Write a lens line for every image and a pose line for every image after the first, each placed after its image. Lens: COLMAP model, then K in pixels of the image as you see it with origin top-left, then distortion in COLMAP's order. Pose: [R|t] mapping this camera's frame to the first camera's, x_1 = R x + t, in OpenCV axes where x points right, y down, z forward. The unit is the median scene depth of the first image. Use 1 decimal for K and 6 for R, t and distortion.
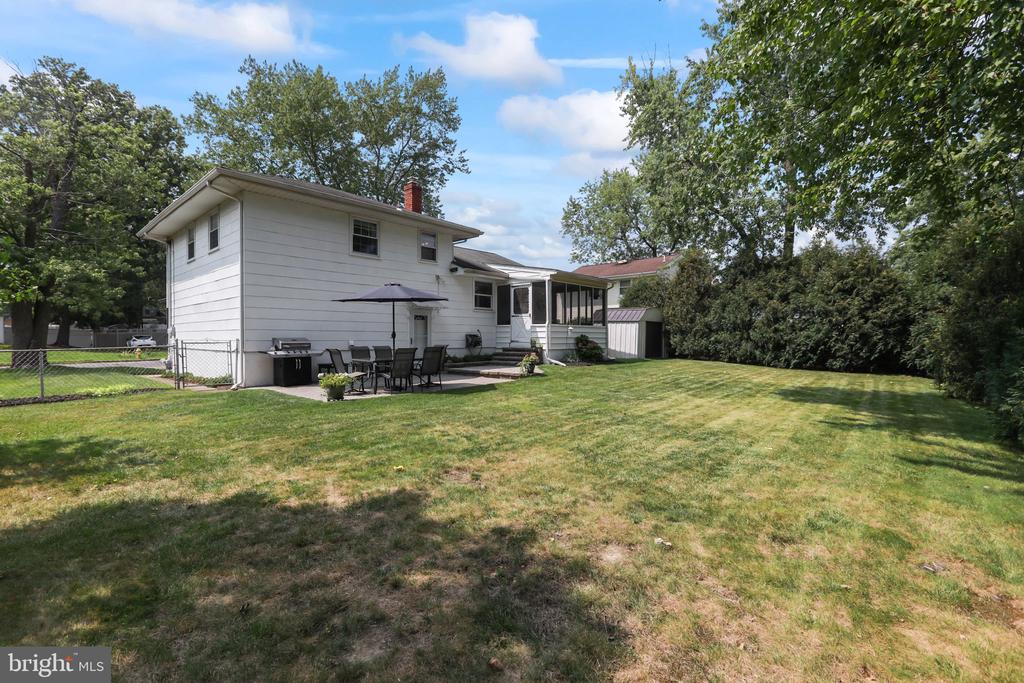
lens RADIAL K [[459.1, 0, 501.9], [0, 459.1, 338.8], [0, 0, 1]] dist [0.013297, 0.000001]
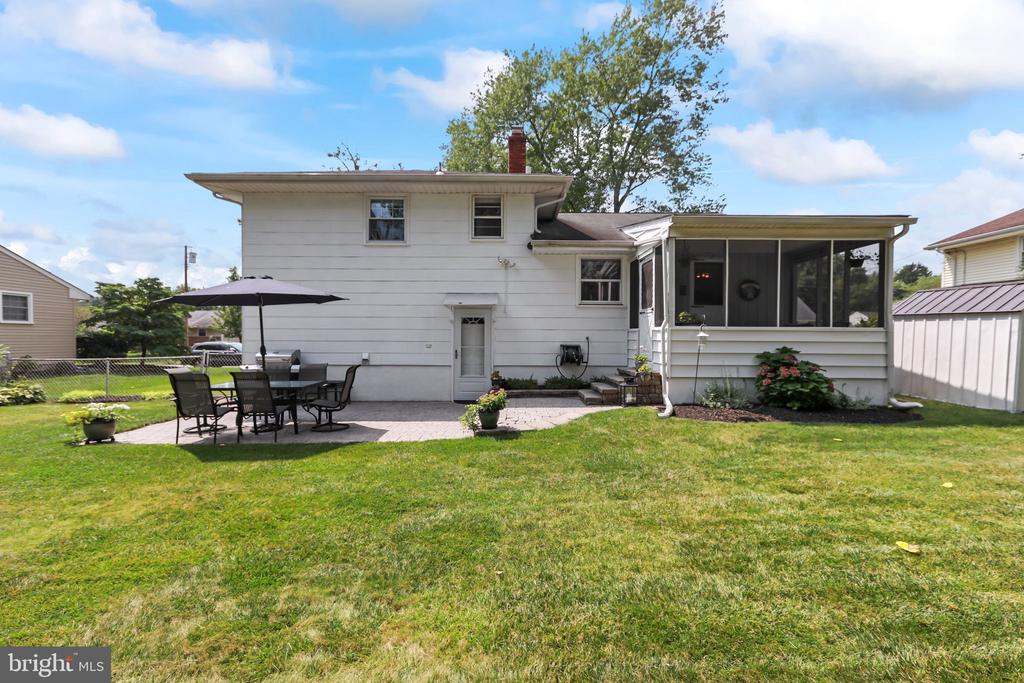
lens RADIAL K [[497.2, 0, 512.0], [0, 497.2, 341.5], [0, 0, 1]] dist [-0.001401, -0.000068]
pose [[0.669180, 0.011262, -0.743015, 0.376288], [-0.003687, 0.999923, 0.011835, -0.021220], [0.743092, -0.005181, 0.669170, 0.476514]]
